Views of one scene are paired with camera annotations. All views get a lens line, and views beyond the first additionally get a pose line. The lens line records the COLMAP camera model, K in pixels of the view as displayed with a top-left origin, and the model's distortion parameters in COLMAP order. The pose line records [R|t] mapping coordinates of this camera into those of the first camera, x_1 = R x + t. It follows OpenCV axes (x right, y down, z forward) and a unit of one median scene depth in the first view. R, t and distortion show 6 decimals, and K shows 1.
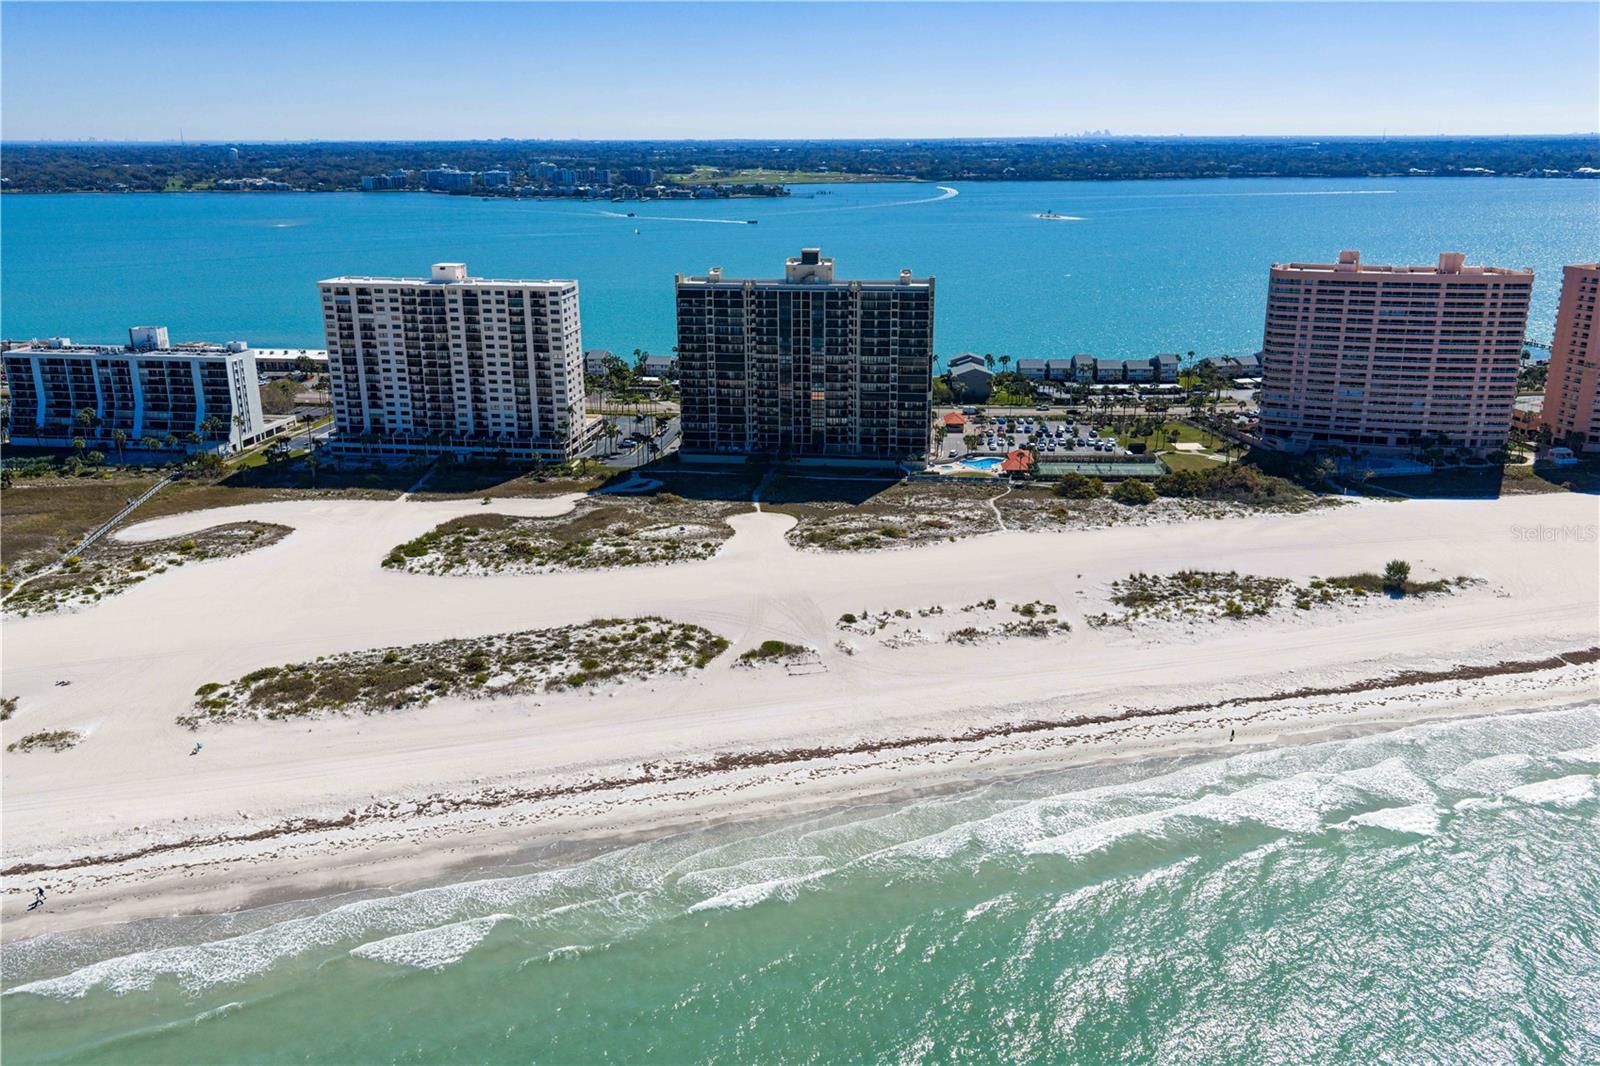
lens RADIAL K [[1301.9, 0, 799.8], [0, 1301.9, 538.9], [0, 0, 1]] dist [0.062510, -0.110194]
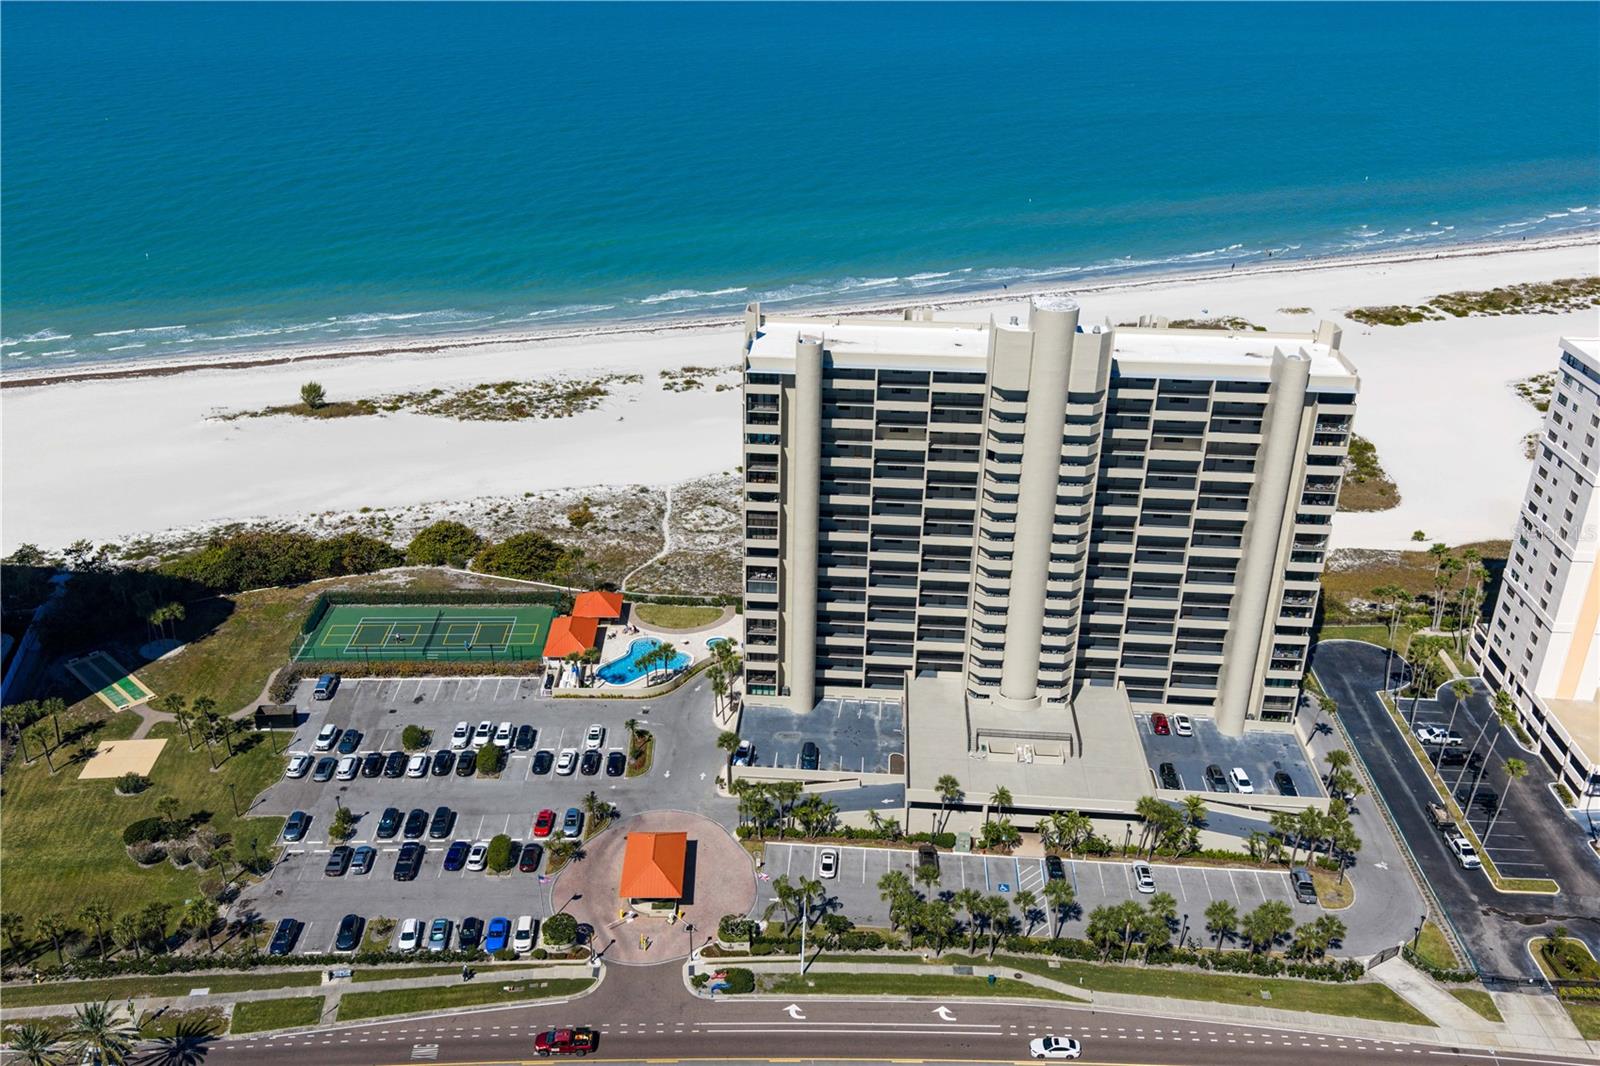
lens RADIAL K [[1357.5, 0, 804.5], [0, 1357.5, 541.7], [0, 0, 1]] dist [0.043255, -0.062452]
pose [[-0.996695, 0.021352, -0.078376, 0.139325], [-0.037408, 0.735803, 0.676161, -0.526263], [0.072107, 0.676859, -0.732573, 1.600174]]
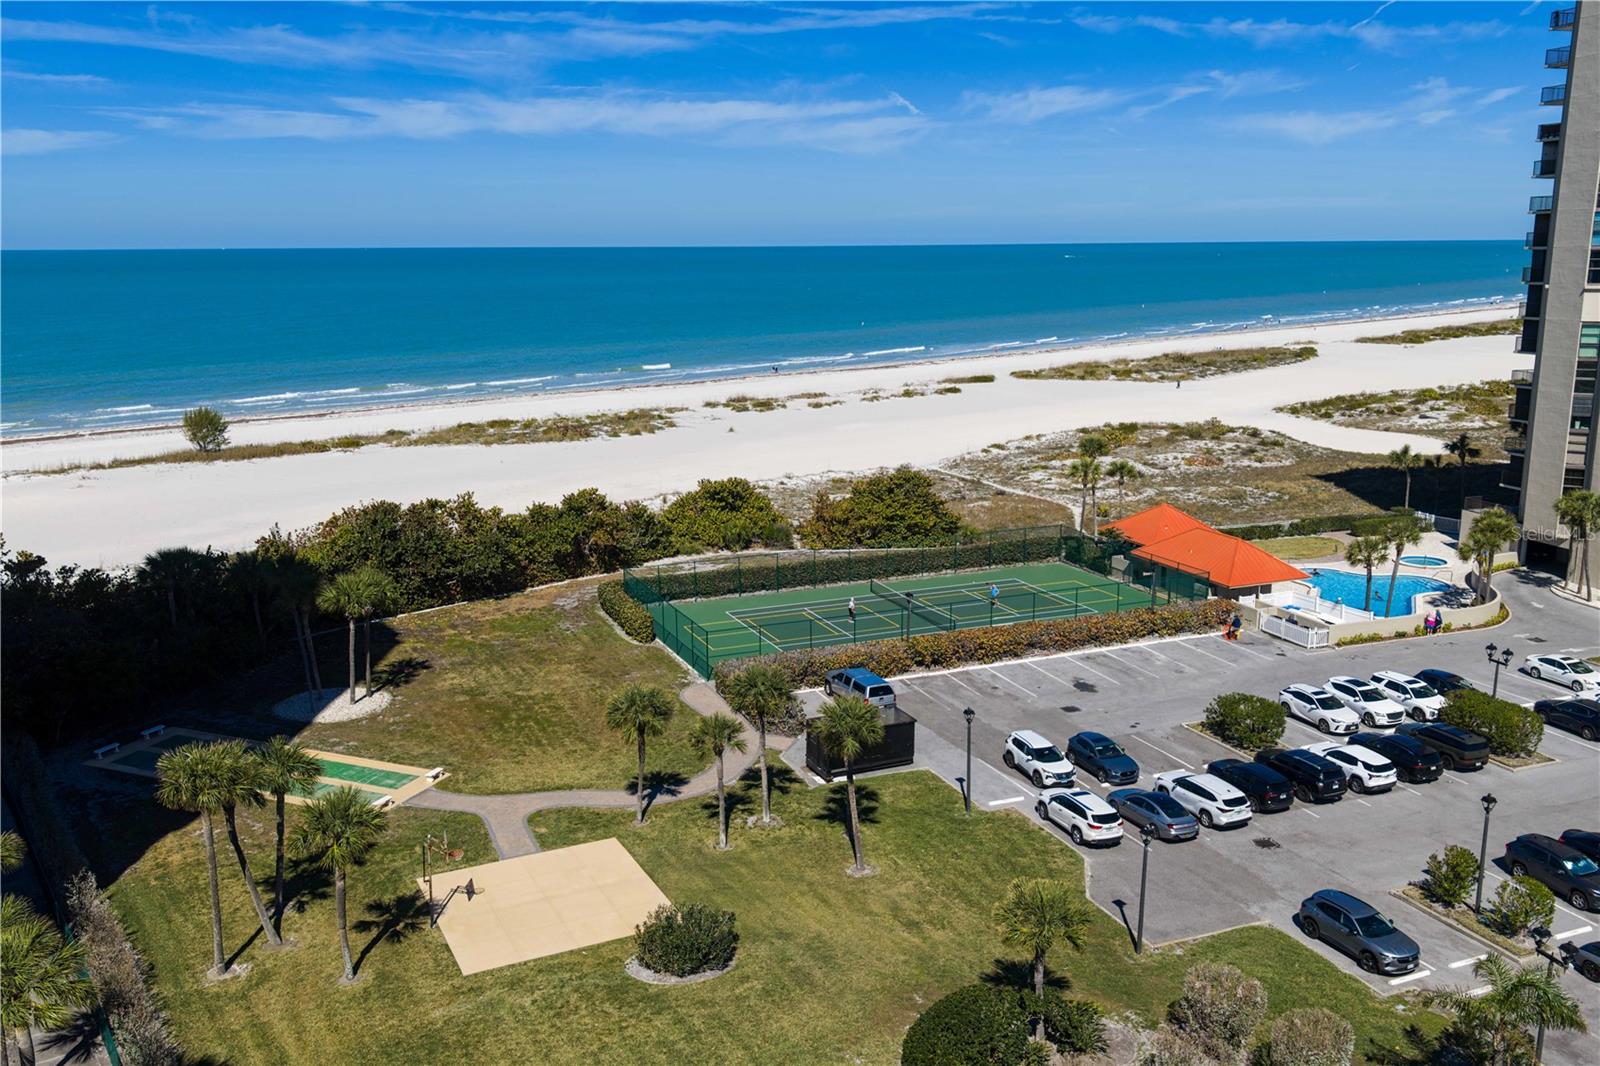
lens RADIAL K [[1333.7, 0, 799.8], [0, 1333.7, 635.2], [0, 0, 1]] dist [0.061360, -0.109293]
pose [[-0.905886, 0.128346, -0.403605, 0.401090], [-0.115464, 0.842033, 0.526924, -0.203145], [0.407477, 0.523935, -0.747967, 1.359434]]
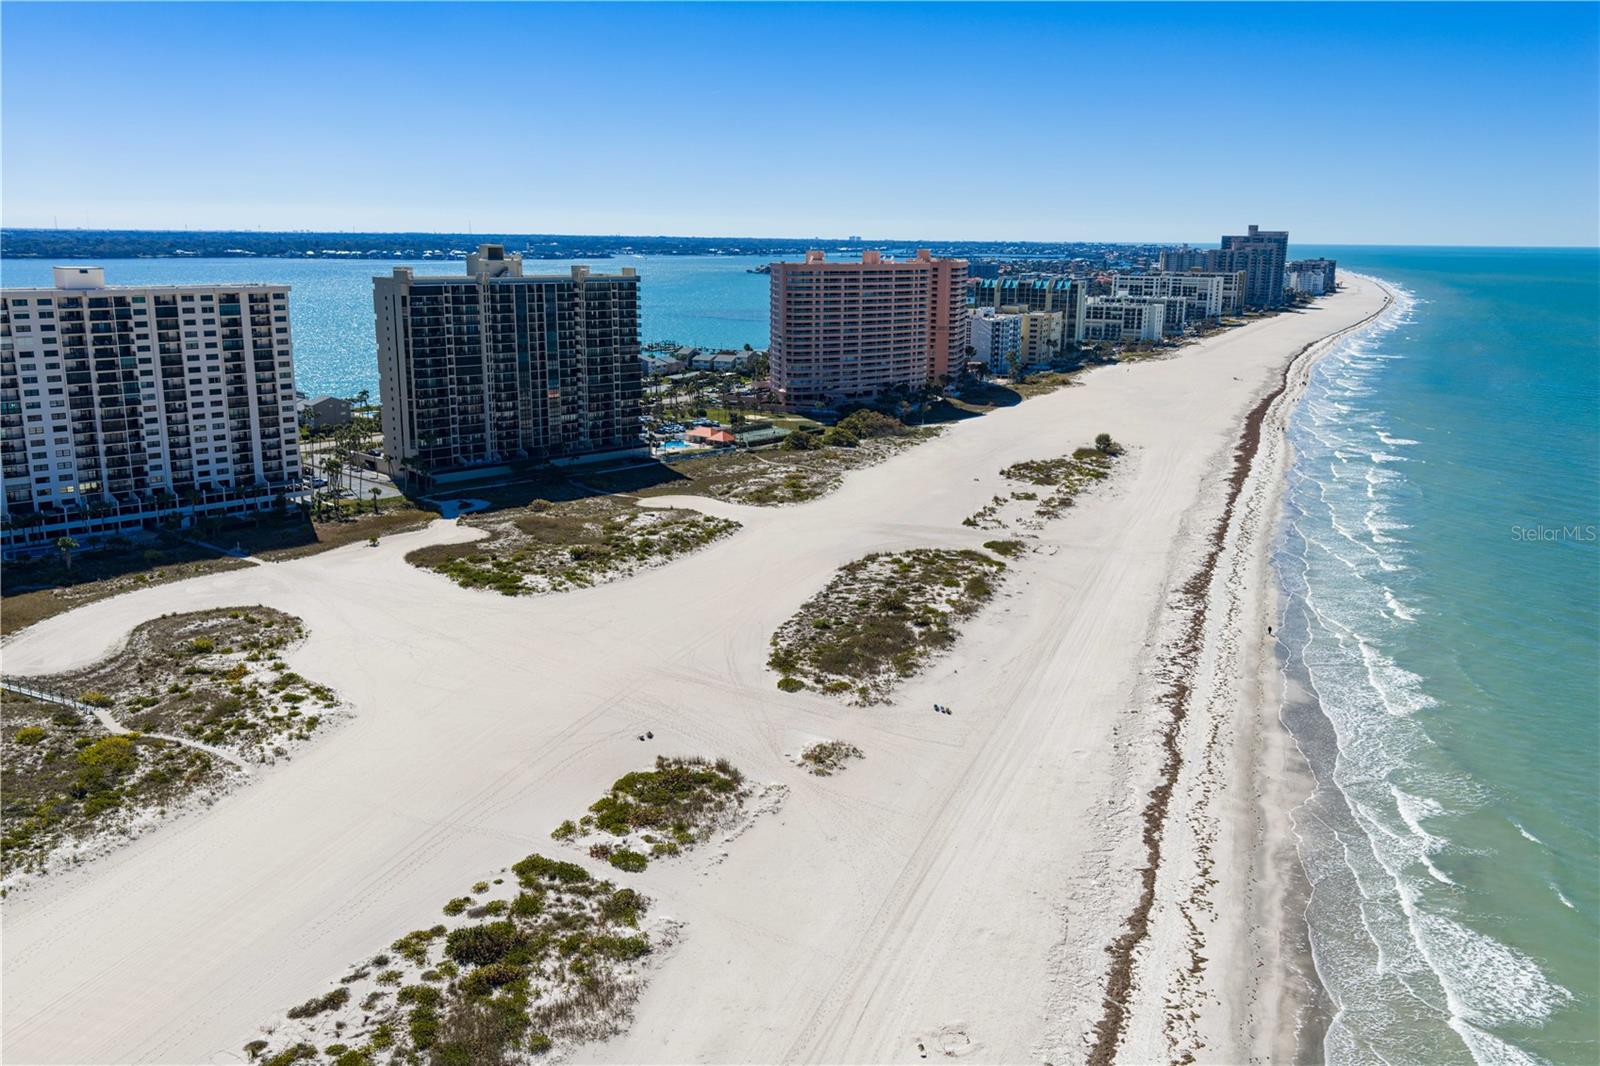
lens RADIAL K [[1301.9, 0, 799.8], [0, 1301.9, 538.9], [0, 0, 1]] dist [0.062510, -0.110194]
pose [[0.592608, -0.173245, 0.786639, -0.763861], [0.225864, 0.973157, 0.044170, -0.008085], [-0.773176, 0.151498, 0.615831, 0.330845]]
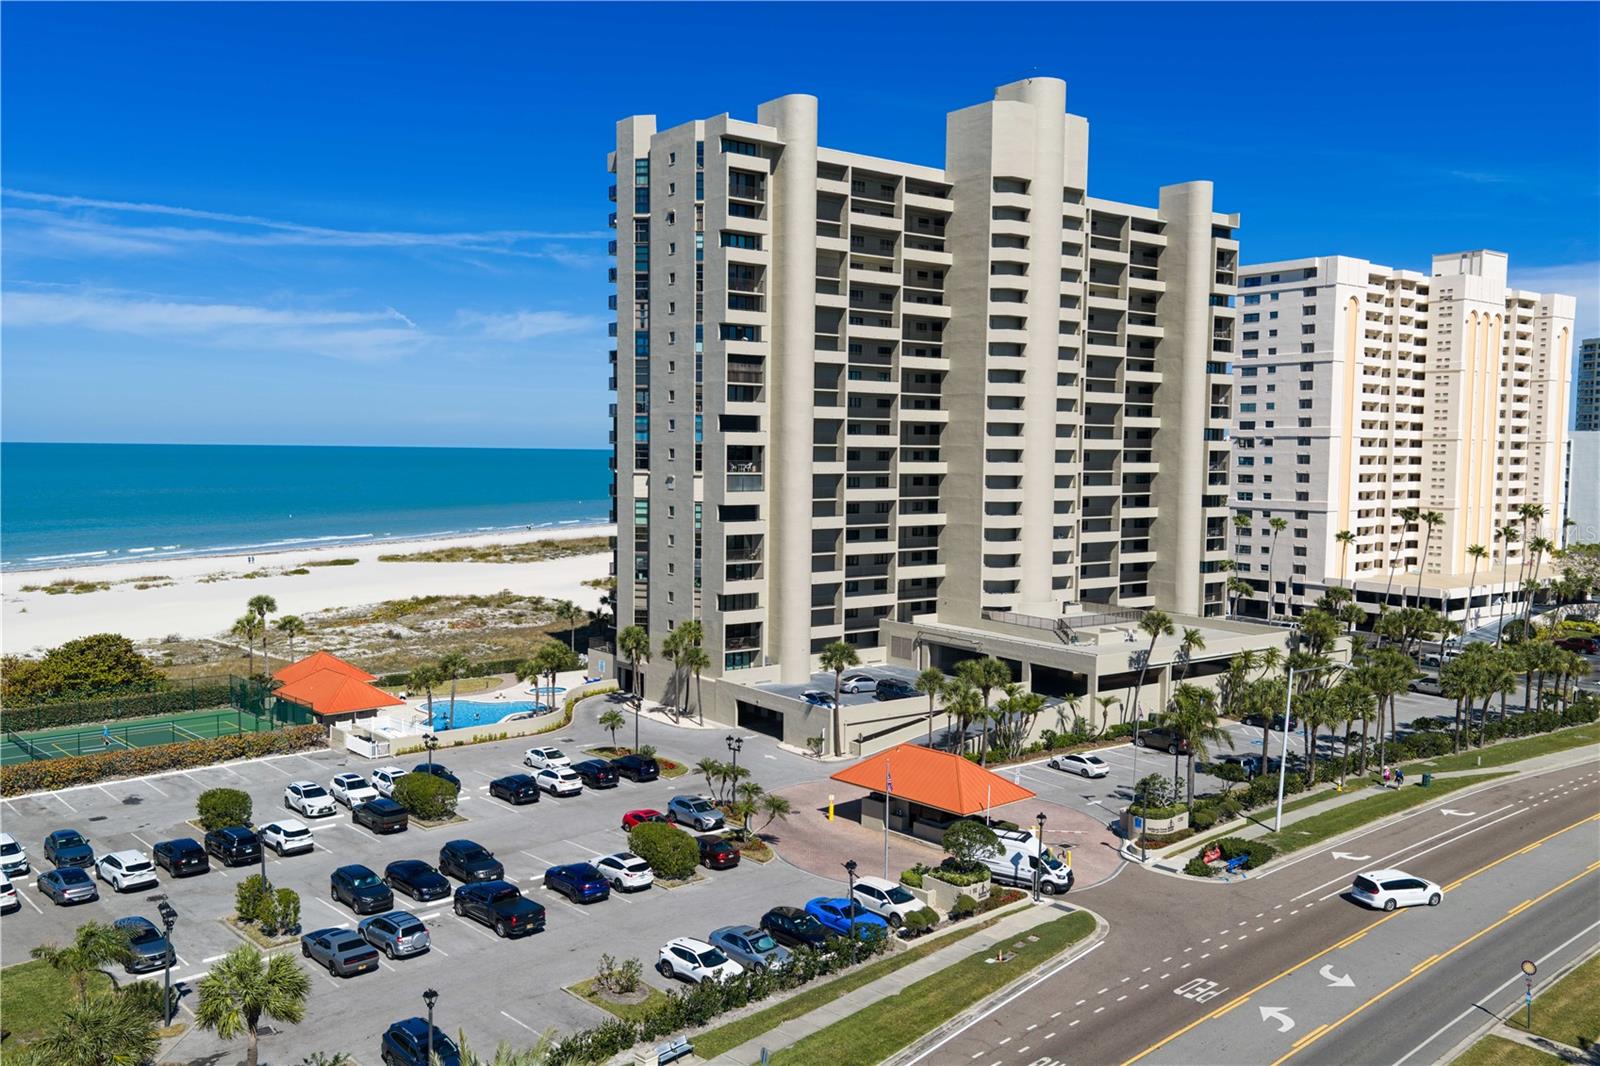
lens RADIAL K [[1310.1, 0, 802.0], [0, 1310.1, 533.0], [0, 0, 1]] dist [0.013840, -0.012146]
pose [[-0.700519, 0.041832, -0.712406, 0.353470], [-0.219101, 0.937459, 0.270491, -0.230194], [0.679167, 0.345573, -0.647543, 1.455530]]
